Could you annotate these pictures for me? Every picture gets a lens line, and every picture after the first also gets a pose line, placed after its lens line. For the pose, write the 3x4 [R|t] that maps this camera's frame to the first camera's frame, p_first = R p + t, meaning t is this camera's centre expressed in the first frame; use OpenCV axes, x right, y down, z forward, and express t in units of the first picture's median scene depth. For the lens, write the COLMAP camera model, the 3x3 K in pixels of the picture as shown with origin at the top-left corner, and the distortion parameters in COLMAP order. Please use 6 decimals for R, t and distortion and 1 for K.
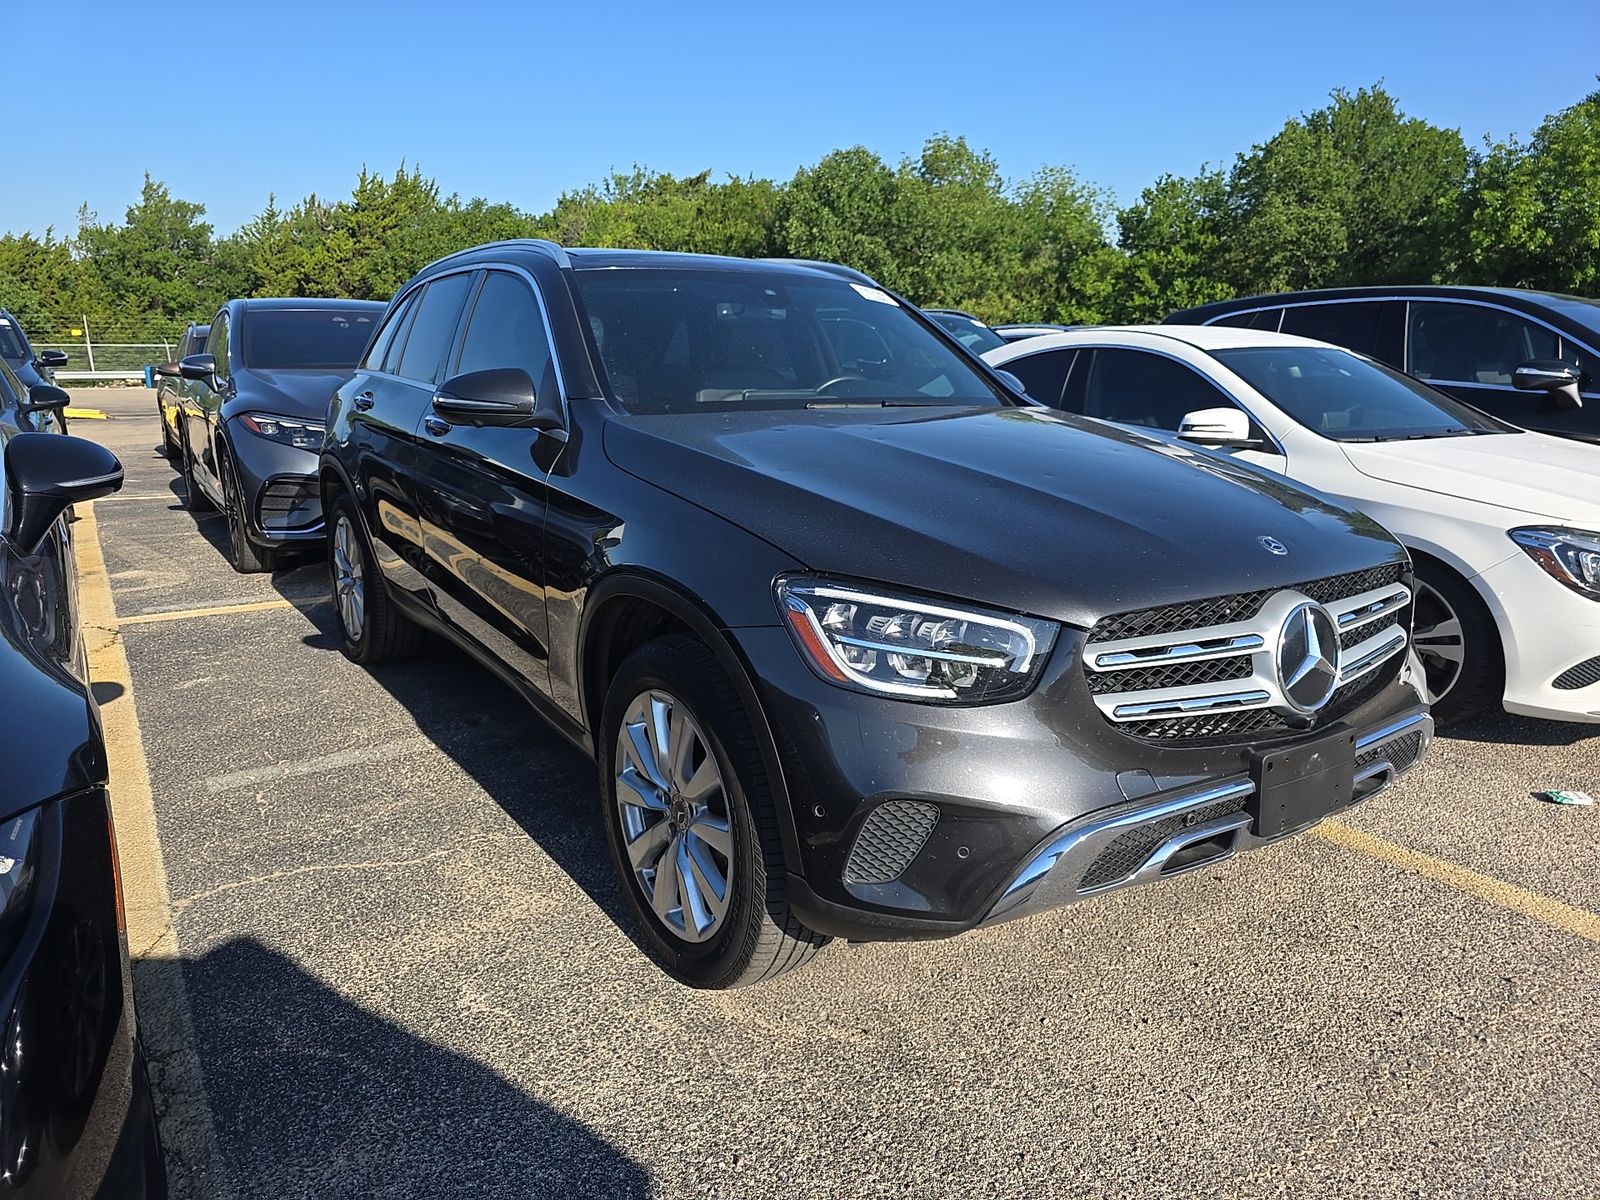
lens RADIAL K [[1052.6, 0, 800.0], [0, 1052.6, 600.0], [0, 0, 1]] dist [0.042309, -0.034770]
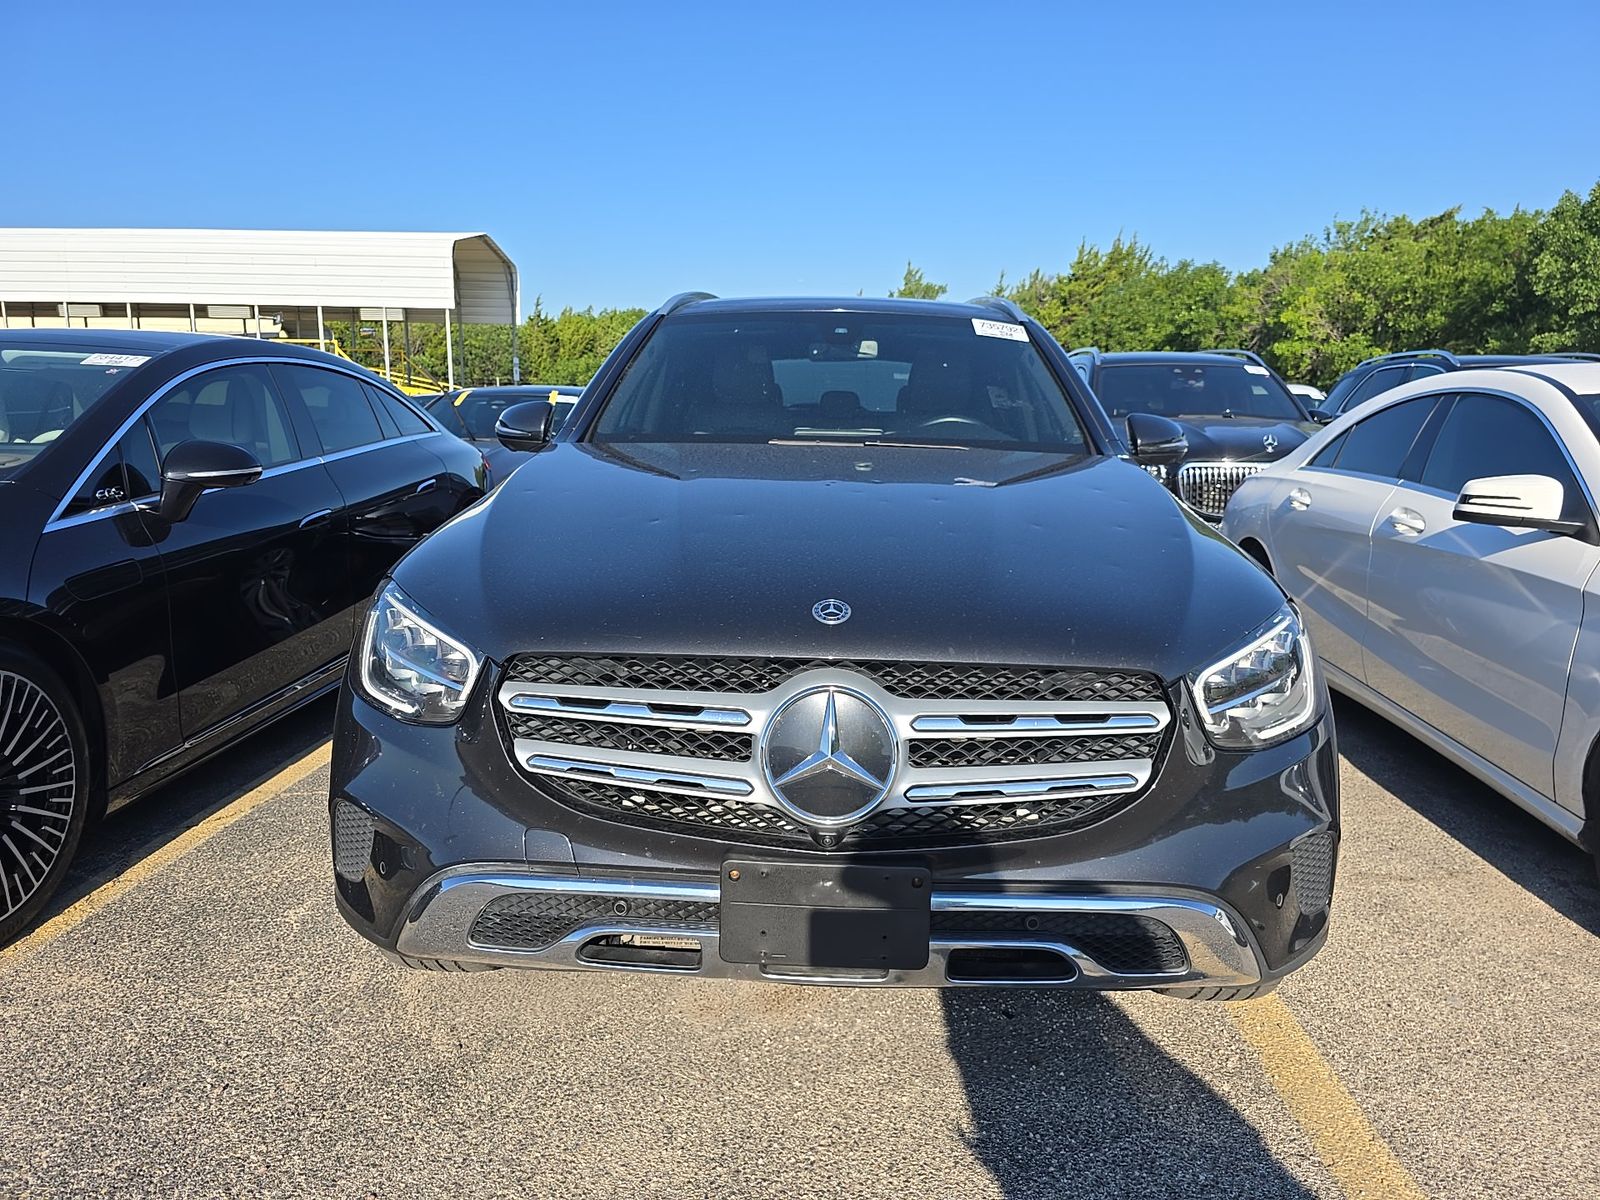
lens RADIAL K [[1052.6, 0, 800.0], [0, 1052.6, 600.0], [0, 0, 1]] dist [0.042309, -0.034770]
pose [[0.811047, 0.111789, -0.574201, 0.374579], [-0.142811, 0.989709, -0.009035, -0.021132], [0.567282, 0.089330, 0.818665, 0.140348]]
